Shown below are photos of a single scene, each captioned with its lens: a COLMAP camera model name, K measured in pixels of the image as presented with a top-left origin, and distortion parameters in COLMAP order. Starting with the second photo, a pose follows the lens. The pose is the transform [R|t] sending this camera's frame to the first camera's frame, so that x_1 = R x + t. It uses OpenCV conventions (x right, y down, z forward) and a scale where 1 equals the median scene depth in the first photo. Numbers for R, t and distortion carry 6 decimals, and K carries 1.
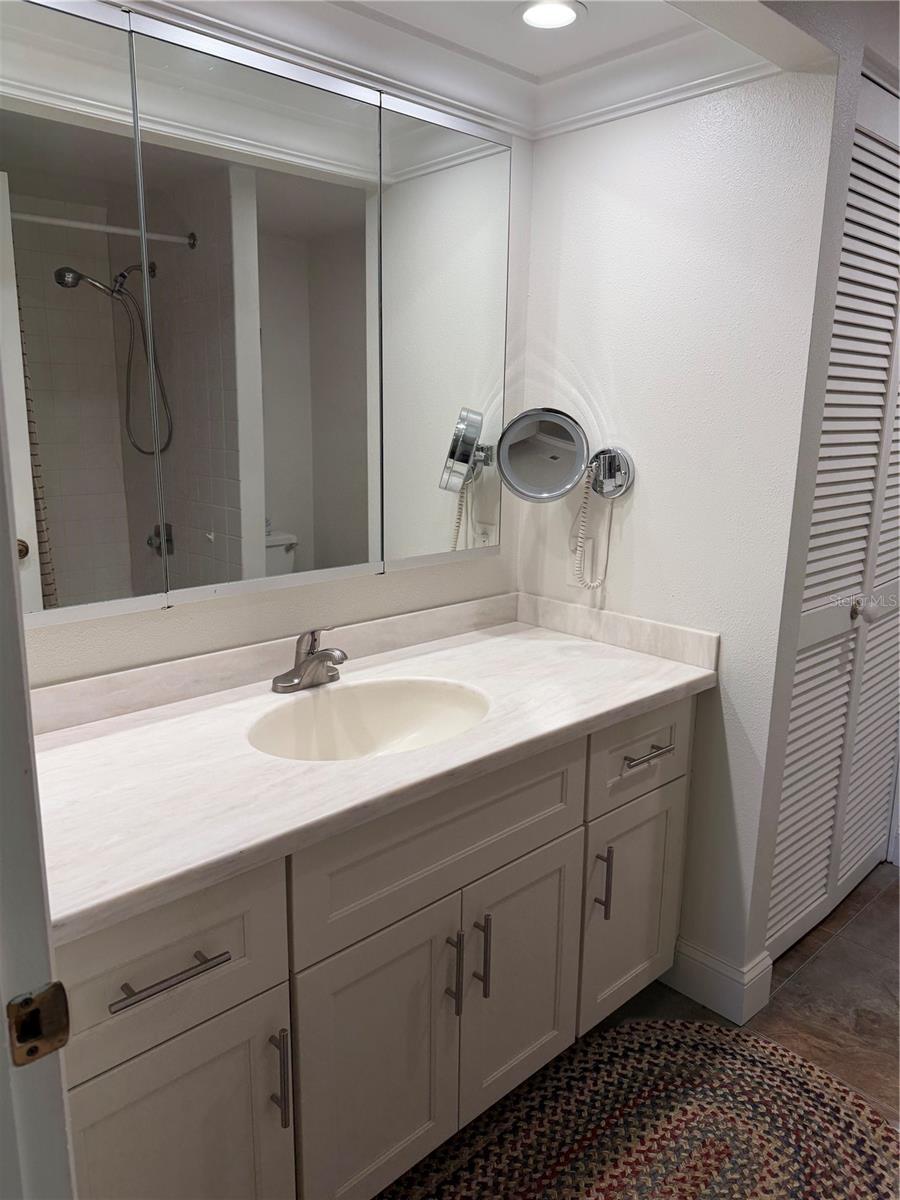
lens RADIAL K [[839.5, 0, 450.0], [0, 839.5, 548.8], [0, 0, 1]] dist [0.006623, -0.010901]
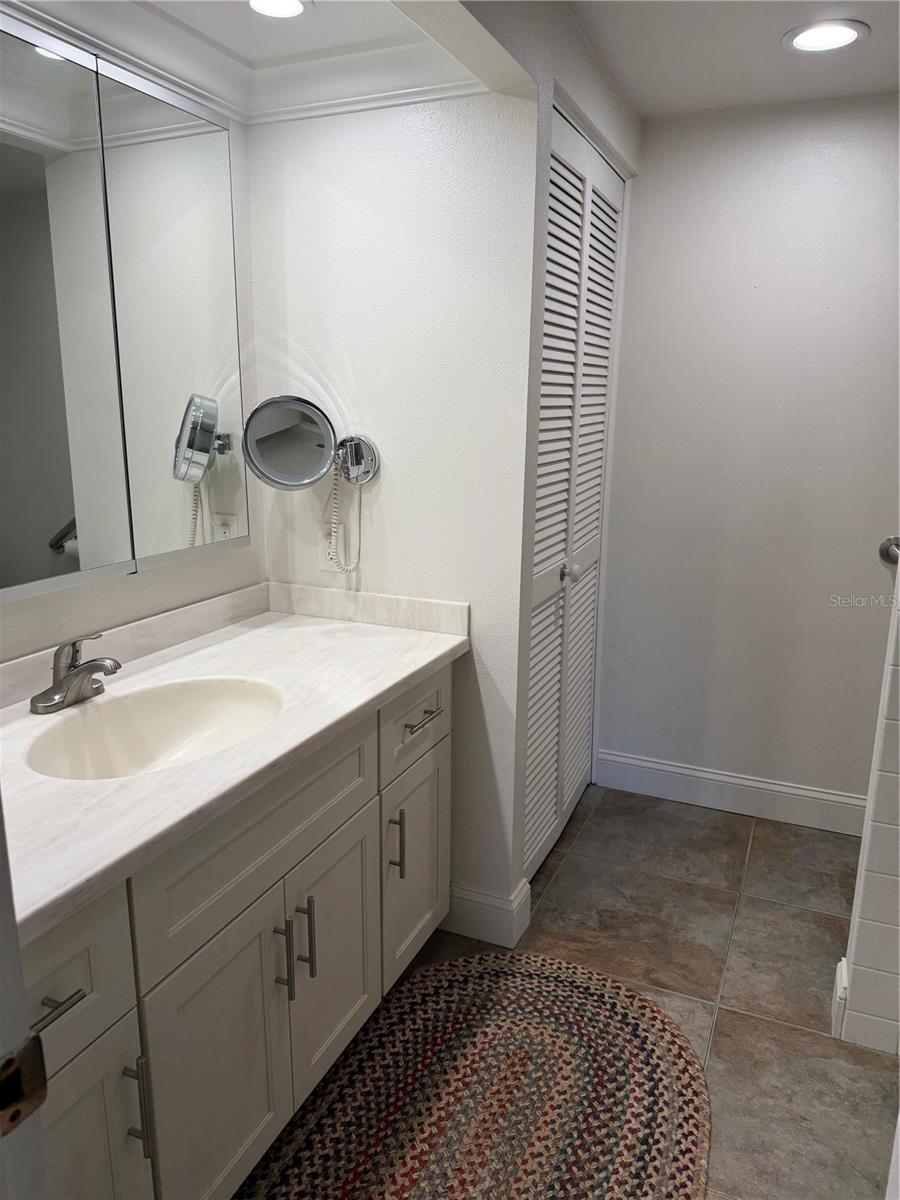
lens RADIAL K [[839.5, 0, 450.0], [0, 839.5, 548.8], [0, 0, 1]] dist [0.006623, -0.010901]
pose [[0.923077, -0.073266, 0.377572, -0.122209], [0.067304, 0.997312, 0.028980, -0.002892], [-0.378681, -0.001338, 0.925526, -0.005989]]
